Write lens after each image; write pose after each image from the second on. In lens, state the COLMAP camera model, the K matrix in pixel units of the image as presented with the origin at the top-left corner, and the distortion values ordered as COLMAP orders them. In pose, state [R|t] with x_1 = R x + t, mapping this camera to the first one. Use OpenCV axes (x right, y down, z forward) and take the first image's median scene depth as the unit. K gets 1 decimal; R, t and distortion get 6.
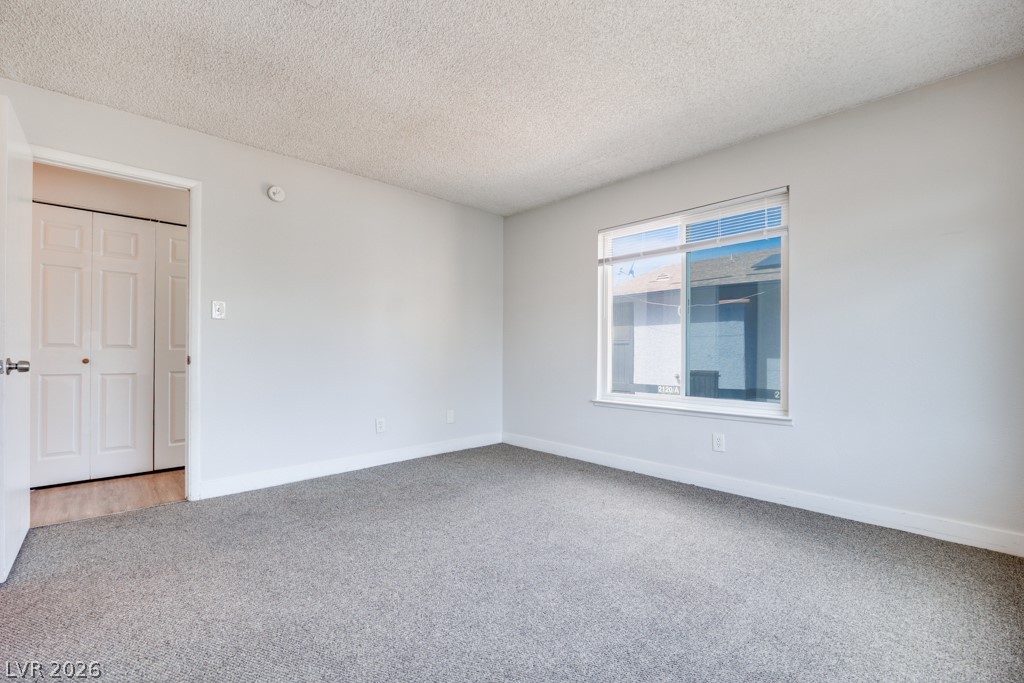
lens RADIAL K [[436.5, 0, 496.1], [0, 436.5, 349.2], [0, 0, 1]] dist [-0.008983, 0.001752]
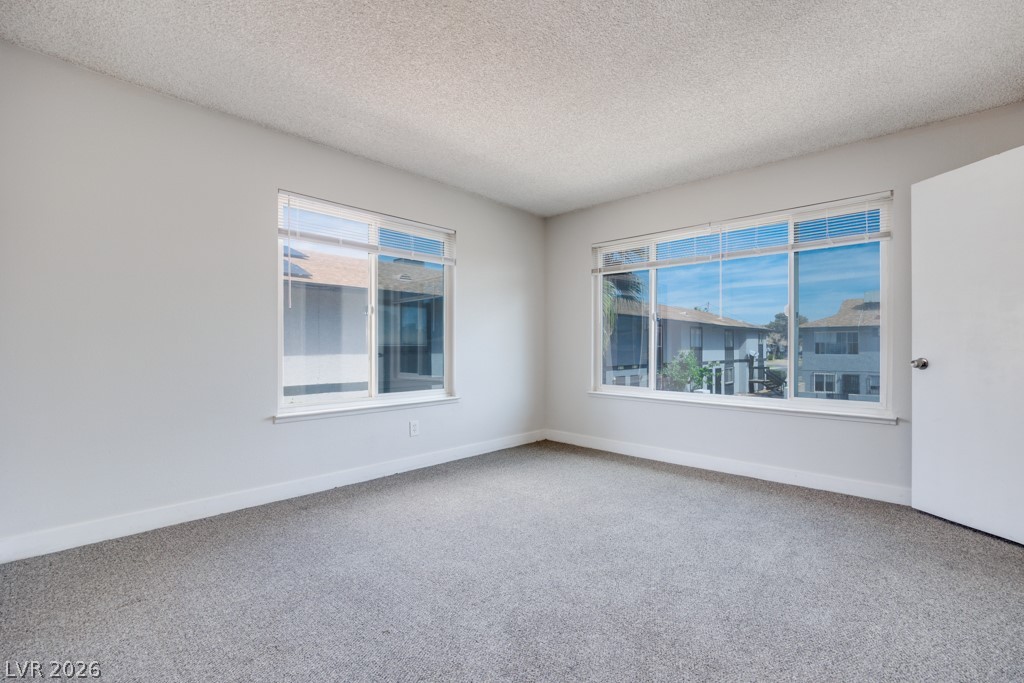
lens RADIAL K [[455.2, 0, 538.9], [0, 455.2, 346.3], [0, 0, 1]] dist [0.000750, -0.000328]
pose [[-0.094910, 0.000269, 0.995486, -0.706949], [-0.006737, 0.999977, -0.000912, -0.005781], [-0.995463, -0.006794, -0.094906, 0.757444]]
